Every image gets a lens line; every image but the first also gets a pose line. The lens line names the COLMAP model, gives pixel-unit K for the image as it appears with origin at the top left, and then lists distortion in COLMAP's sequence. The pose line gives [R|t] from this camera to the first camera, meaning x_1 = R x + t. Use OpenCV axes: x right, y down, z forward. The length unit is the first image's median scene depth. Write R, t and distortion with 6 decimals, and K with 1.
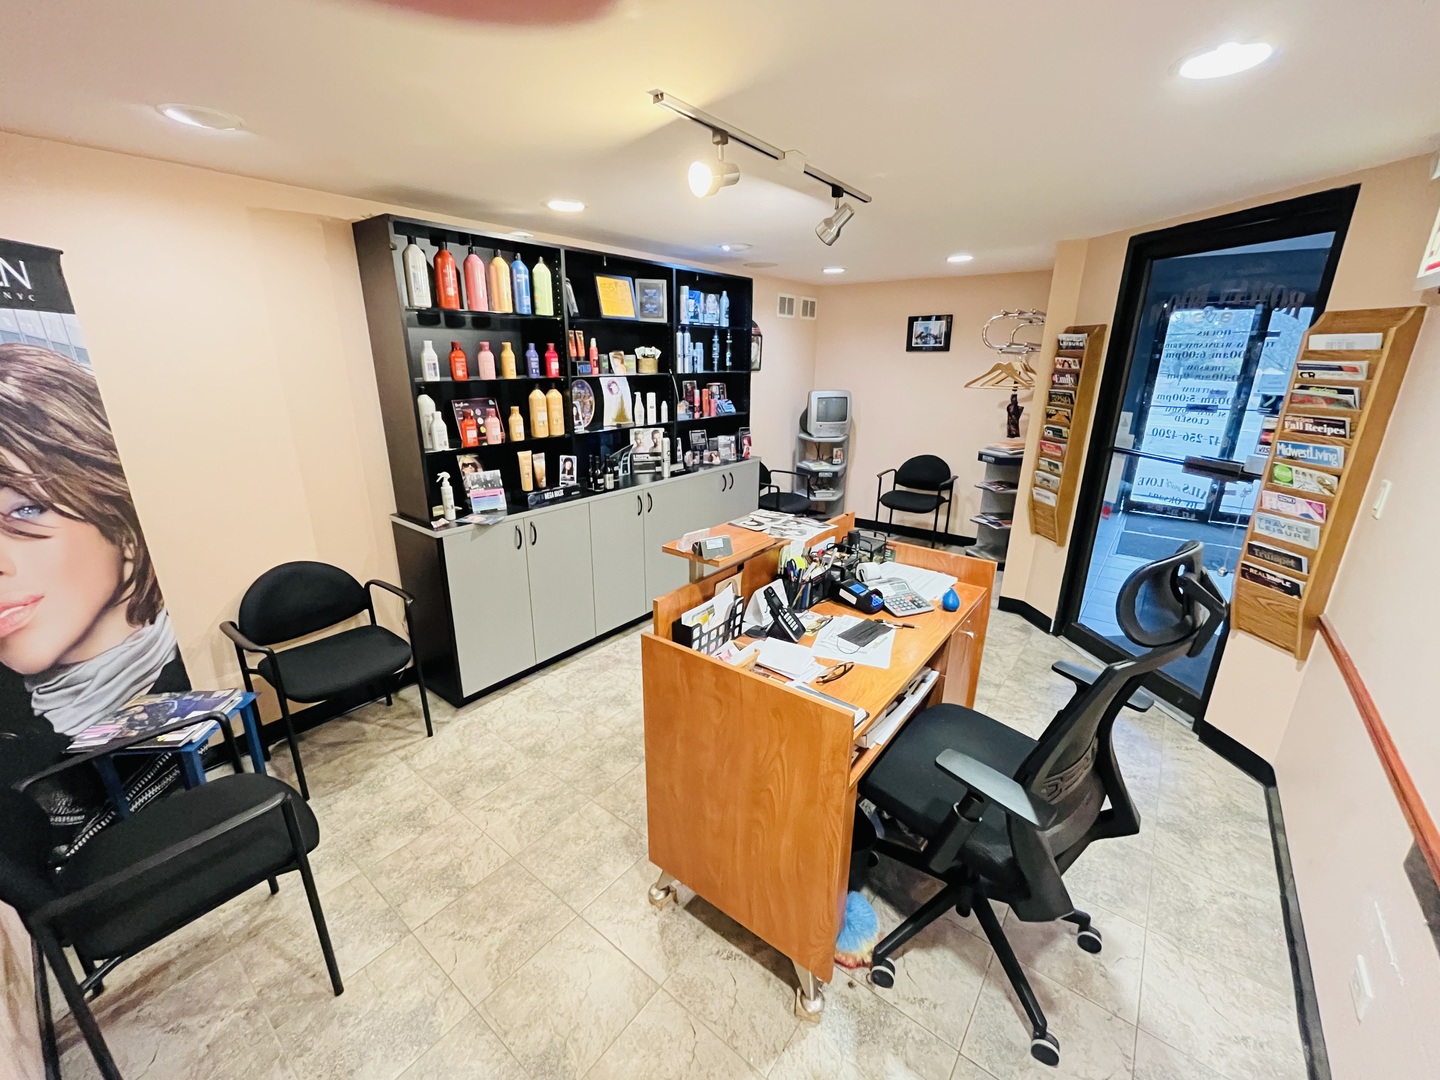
lens RADIAL K [[586.1, 0, 718.3], [0, 586.1, 536.0], [0, 0, 1]] dist [-0.004466, 0.000480]
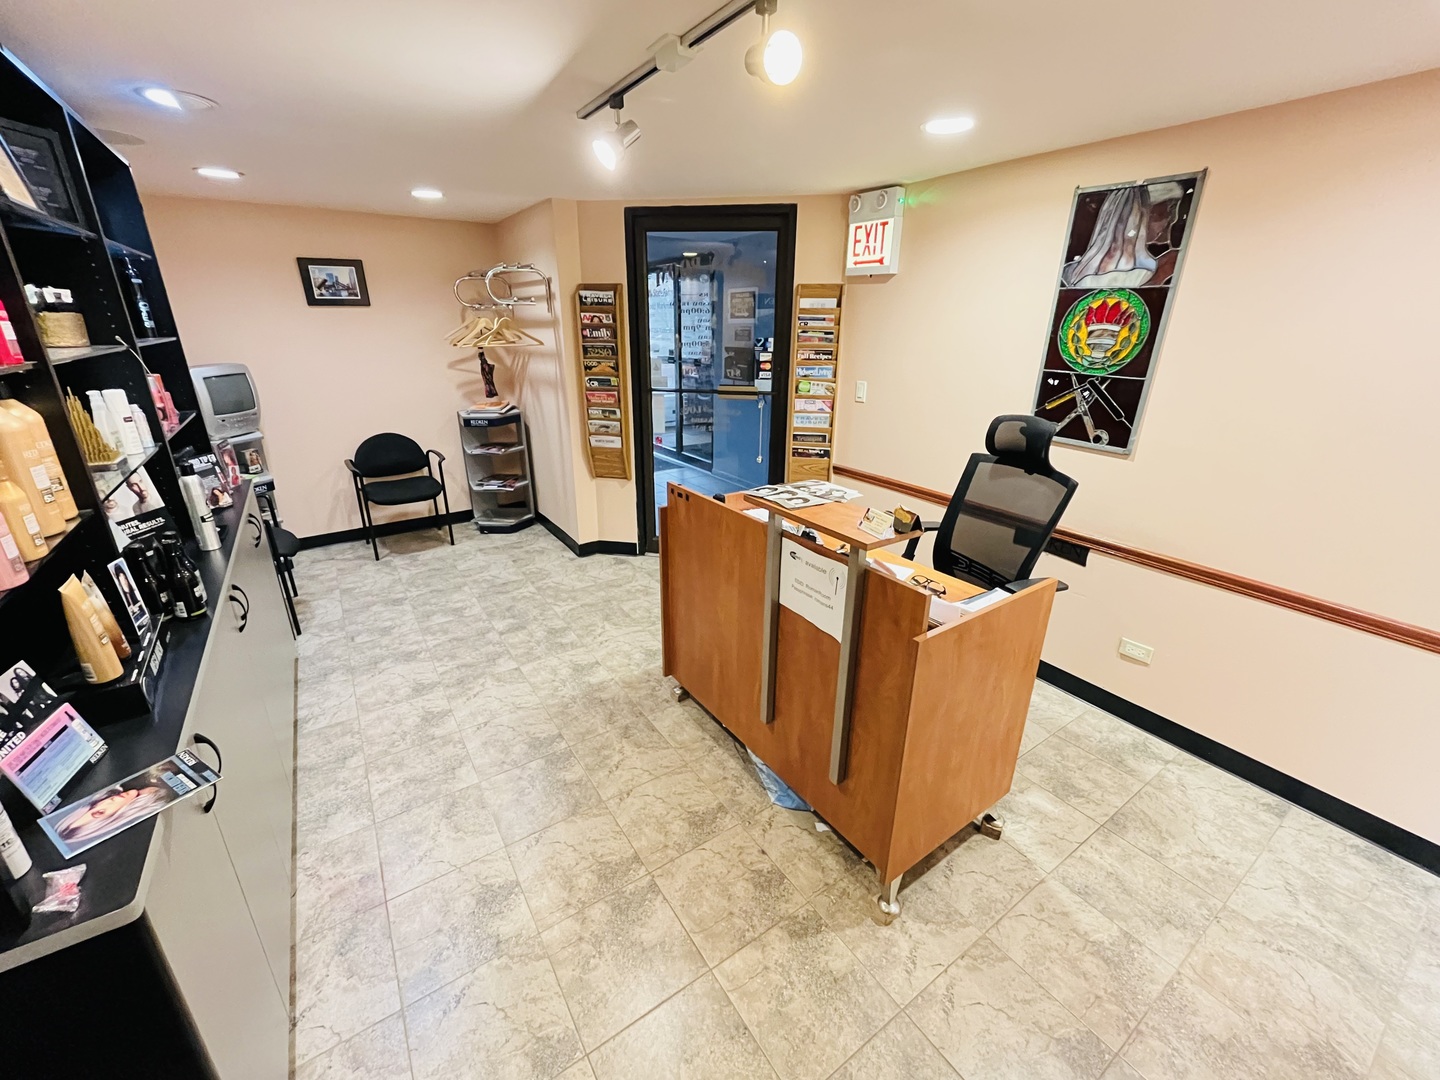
lens RADIAL K [[586.1, 0, 718.3], [0, 586.1, 536.0], [0, 0, 1]] dist [-0.004466, 0.000480]
pose [[0.309760, -0.334793, 0.889923, -0.468513], [0.276749, 0.927180, 0.252481, -0.136726], [-0.909648, 0.168077, 0.379857, 0.463321]]
